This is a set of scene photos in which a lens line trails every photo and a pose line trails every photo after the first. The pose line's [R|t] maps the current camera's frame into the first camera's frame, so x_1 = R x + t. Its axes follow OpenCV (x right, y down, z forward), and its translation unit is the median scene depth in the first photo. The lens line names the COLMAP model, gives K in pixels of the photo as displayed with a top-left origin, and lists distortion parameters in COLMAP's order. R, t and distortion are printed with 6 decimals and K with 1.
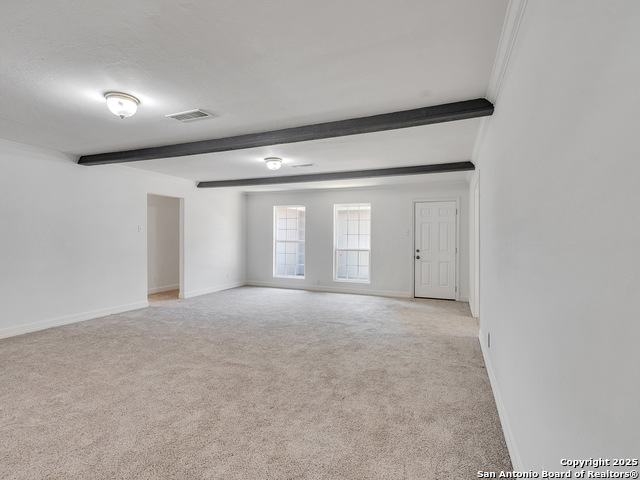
lens RADIAL K [[326.6, 0, 317.3], [0, 326.6, 240.5], [0, 0, 1]] dist [-0.006107, 0.001985]
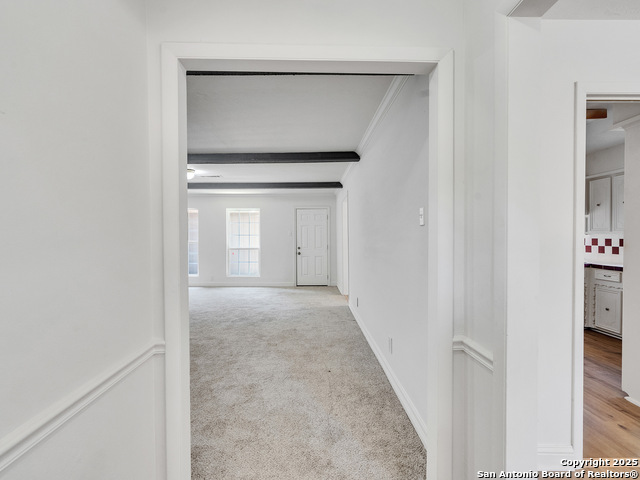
lens RADIAL K [[326.6, 0, 317.3], [0, 326.6, 240.5], [0, 0, 1]] dist [-0.006107, 0.001985]
pose [[0.916470, -0.010692, 0.399960, -0.125295], [0.010800, 0.999940, 0.001985, 0.001041], [-0.399957, 0.002500, 0.916531, -0.165991]]
